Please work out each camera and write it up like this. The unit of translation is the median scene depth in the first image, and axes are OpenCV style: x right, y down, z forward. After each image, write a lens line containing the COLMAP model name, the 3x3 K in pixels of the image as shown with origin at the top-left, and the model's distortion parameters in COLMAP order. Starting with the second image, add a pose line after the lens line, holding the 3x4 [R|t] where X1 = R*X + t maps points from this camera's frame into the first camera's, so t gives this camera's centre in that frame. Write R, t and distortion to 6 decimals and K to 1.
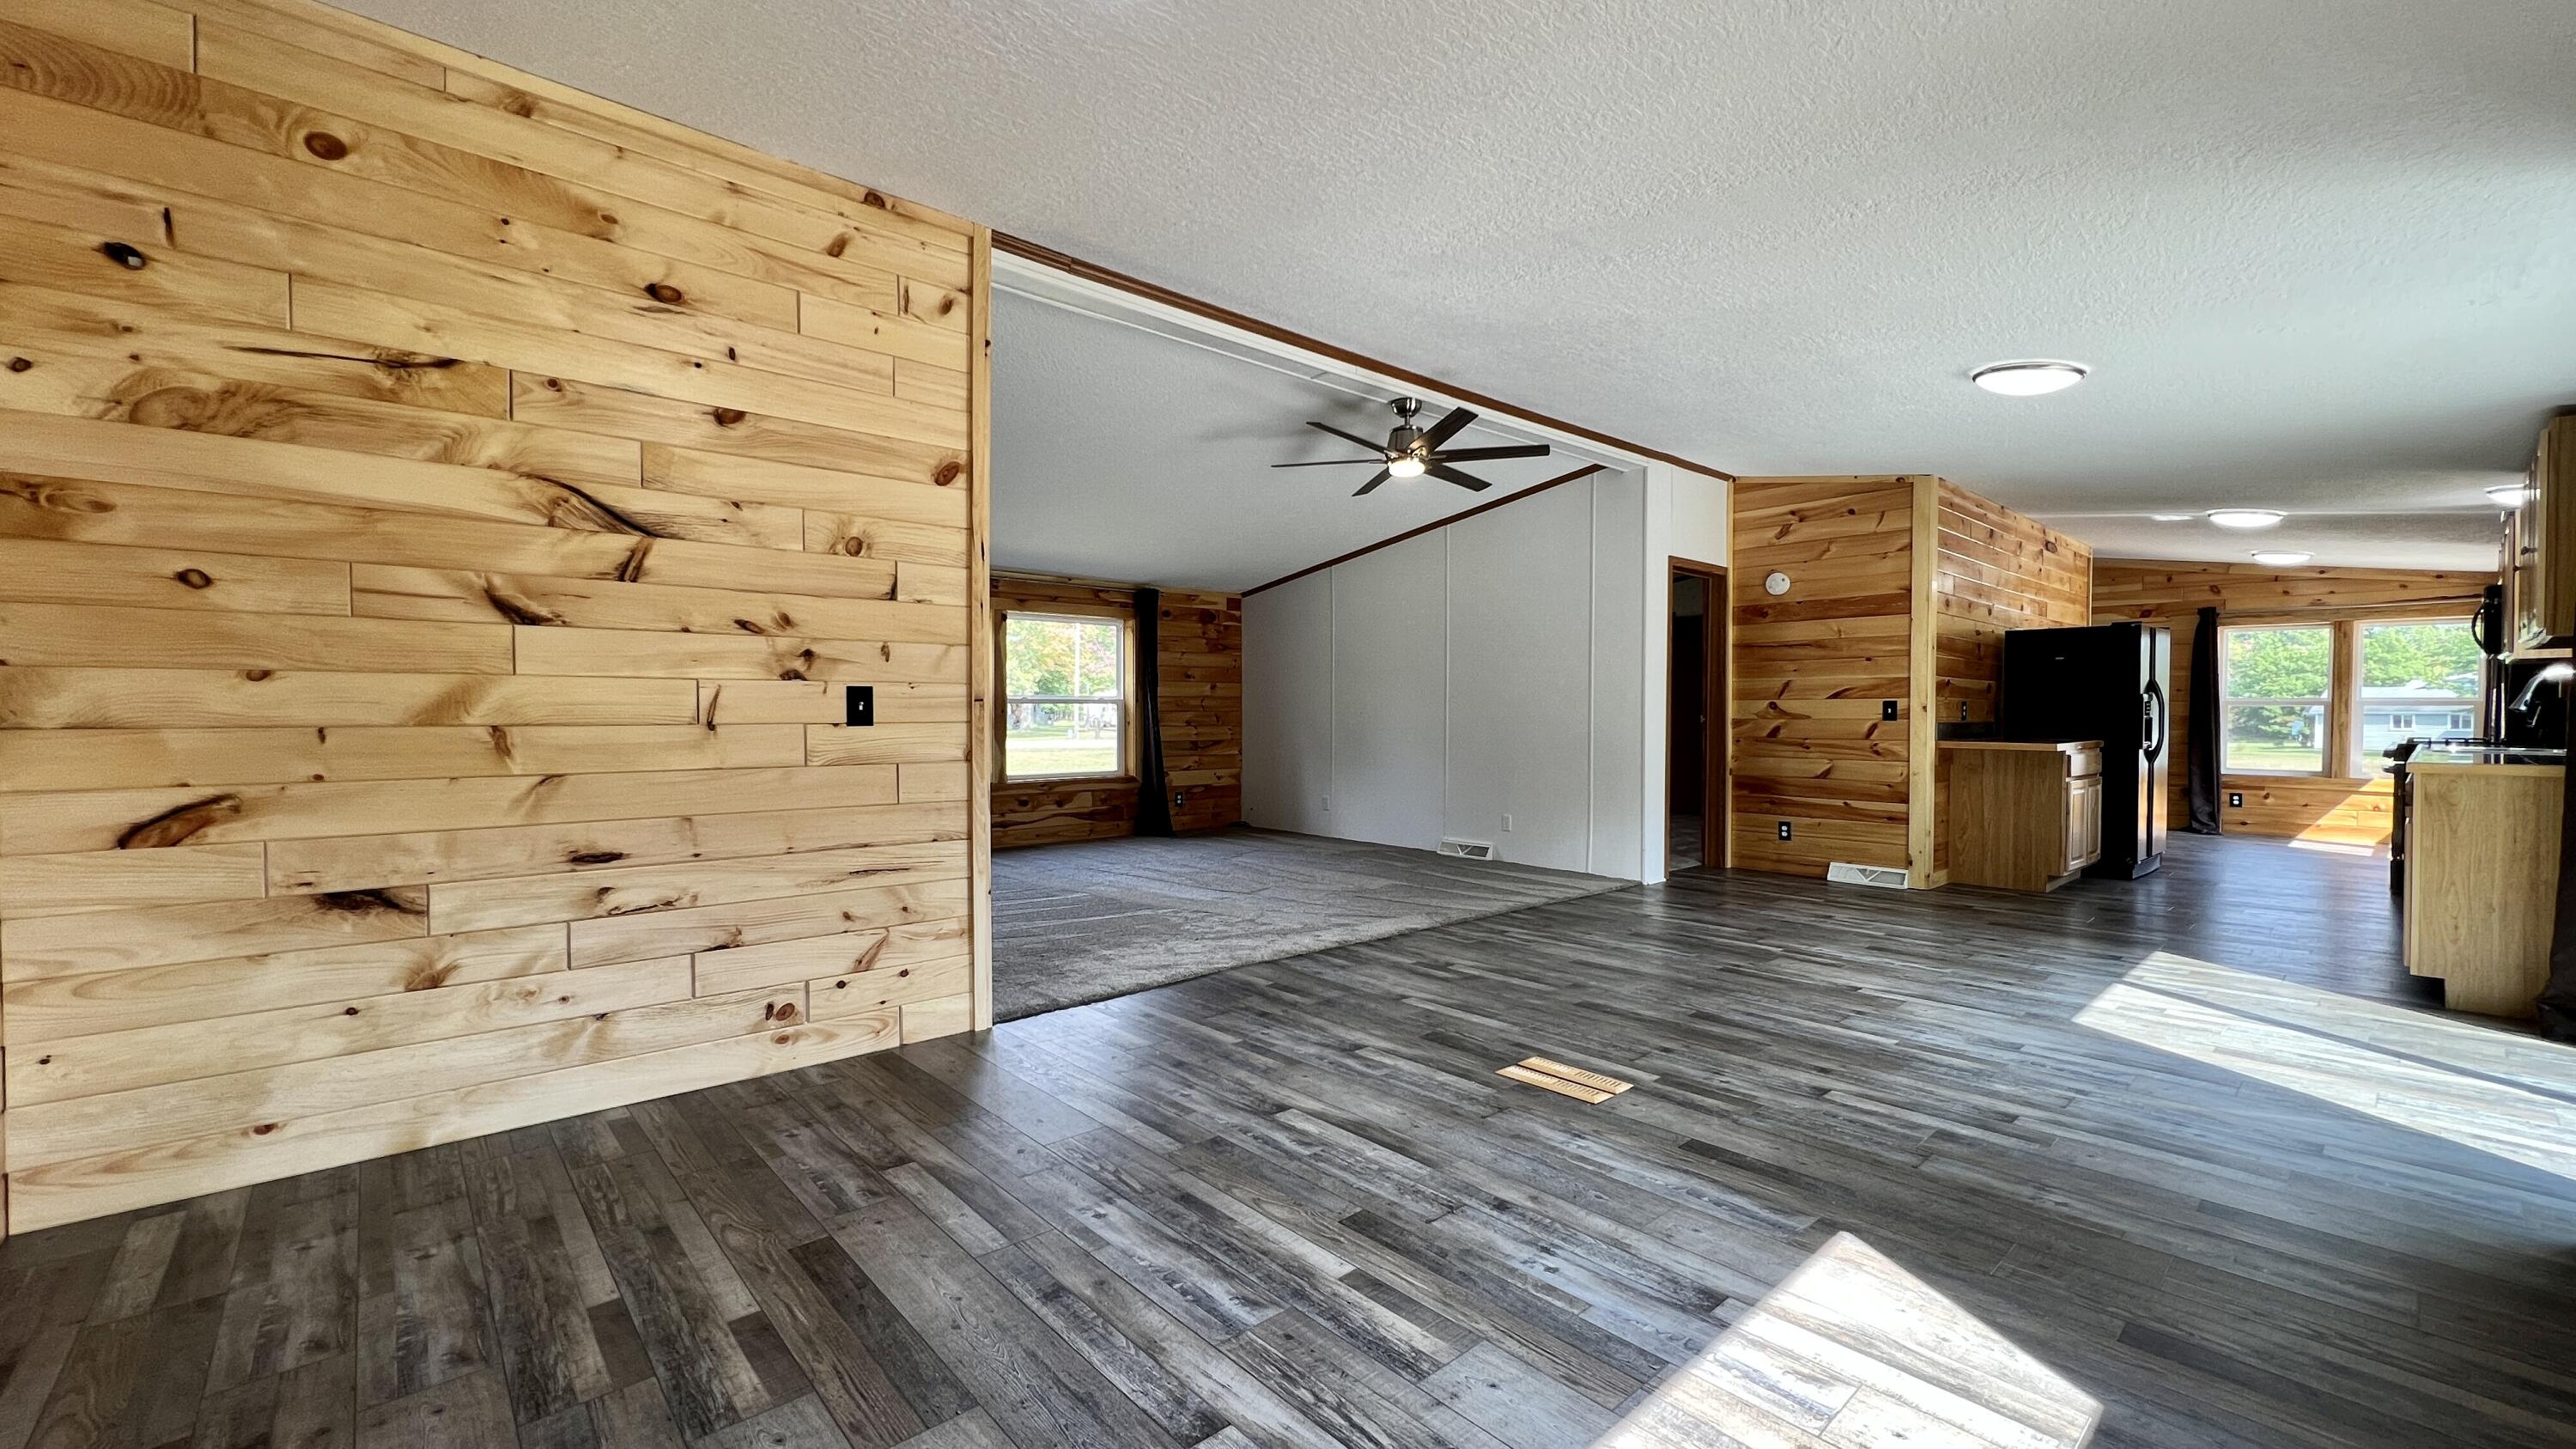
lens RADIAL K [[1028.7, 0, 1291.7], [0, 1028.7, 731.9], [0, 0, 1]] dist [-0.002413, 0.000295]
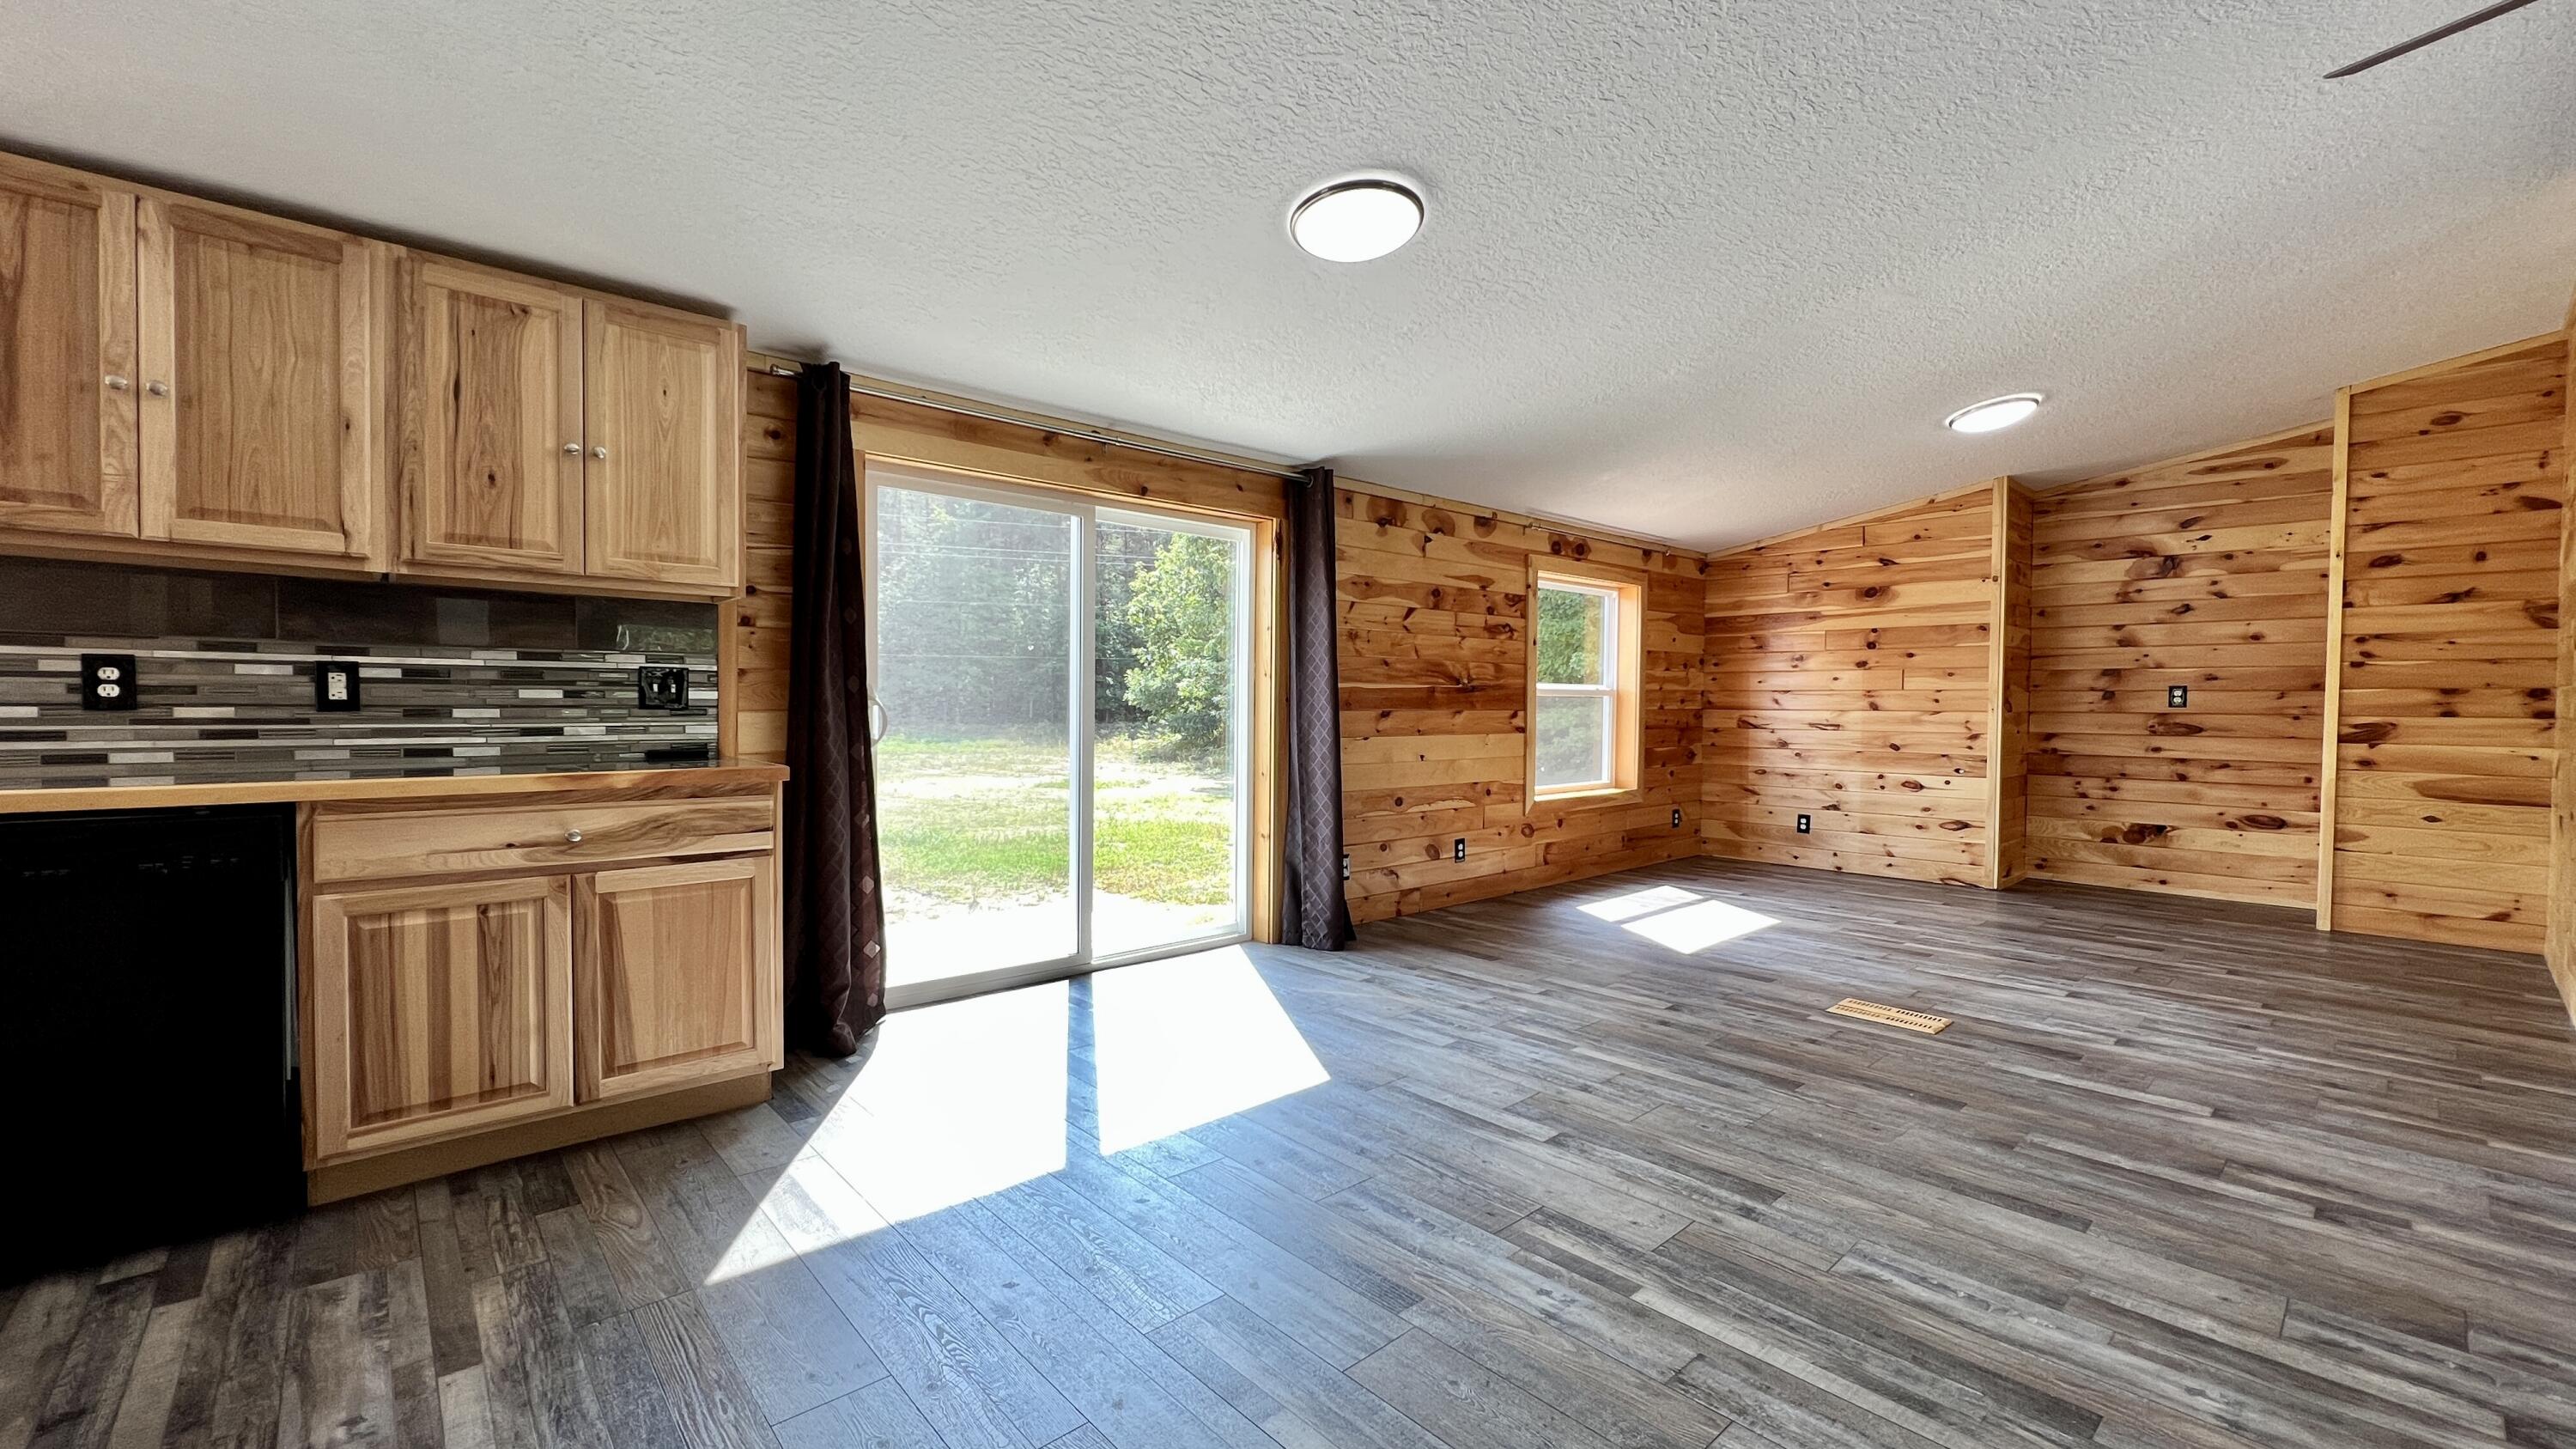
lens RADIAL K [[1032.9, 0, 1295.1], [0, 1032.9, 732.1], [0, 0, 1]] dist [-0.000991, -0.000388]
pose [[-0.999940, -0.008110, -0.007376, 0.823700], [-0.008454, 0.998814, 0.047956, -0.032325], [0.006979, 0.048016, -0.998822, 1.863719]]
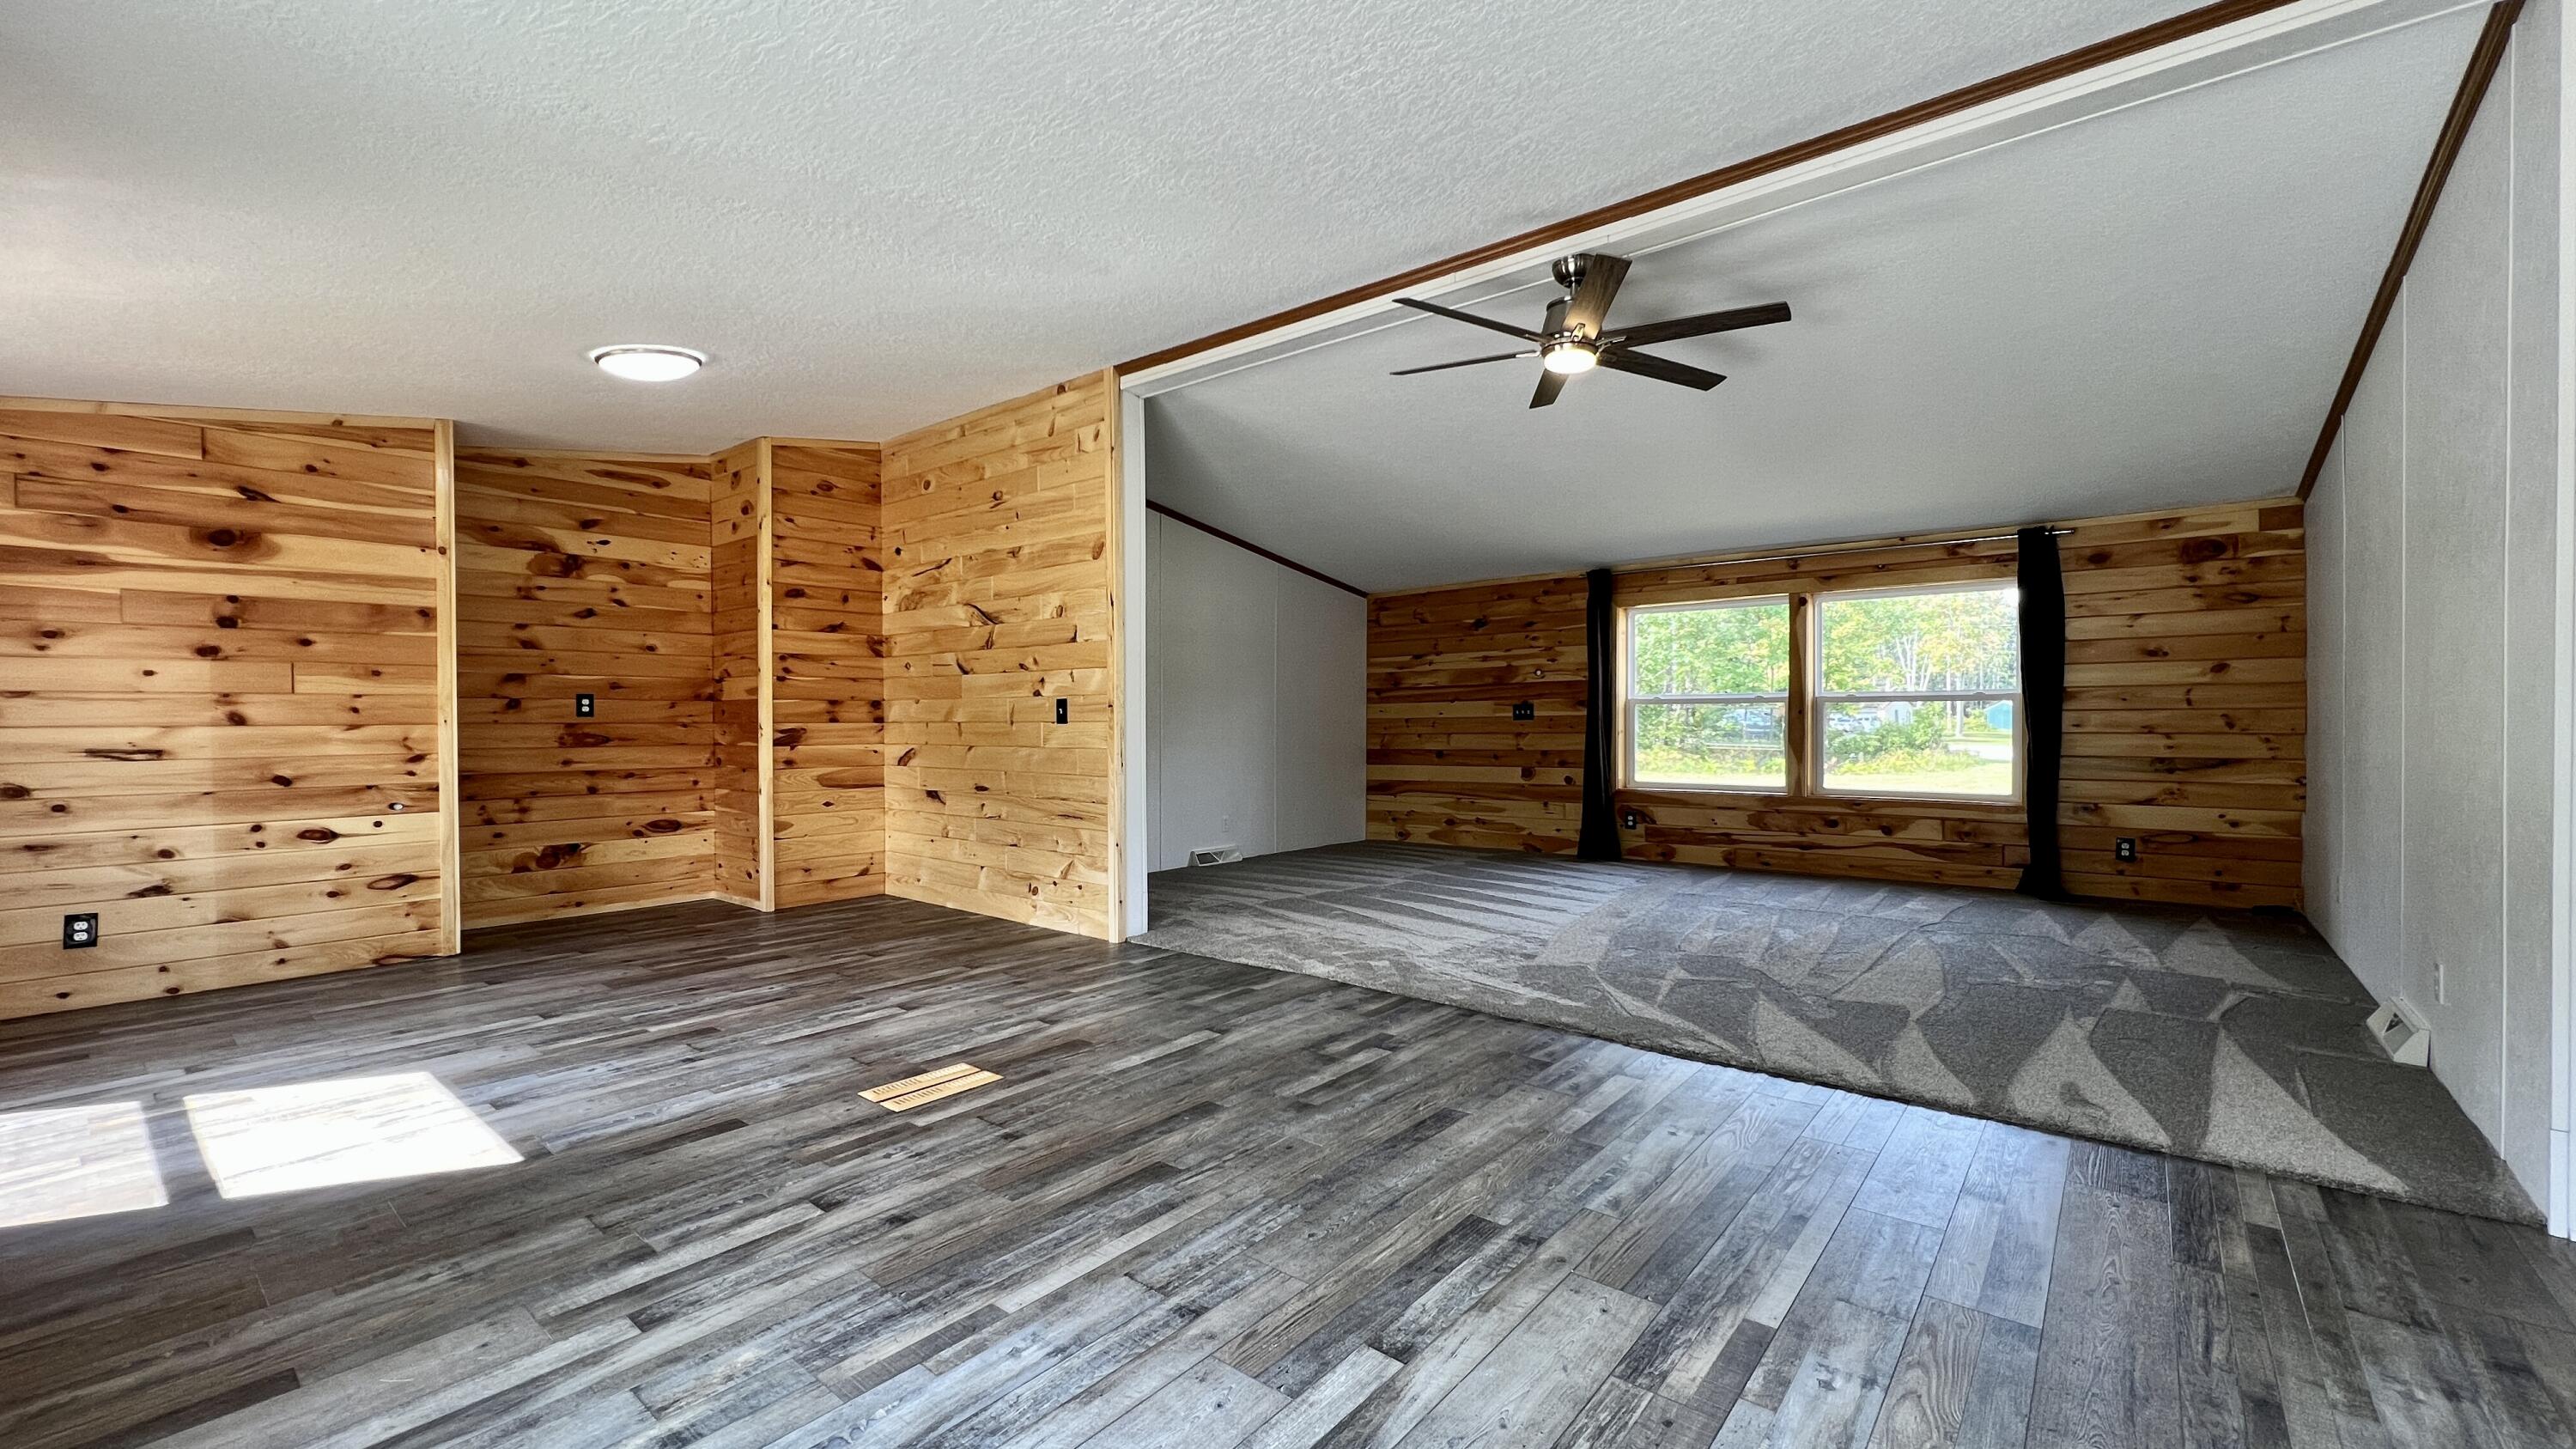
lens RADIAL K [[1028.7, 0, 1297.7], [0, 1028.7, 729.3], [0, 0, 1]] dist [-0.002413, 0.000295]
pose [[0.154497, 0.010584, -0.987937, 1.109277], [-0.015021, 0.999852, 0.008362, -0.014494], [0.987879, 0.013548, 0.154633, 1.025912]]
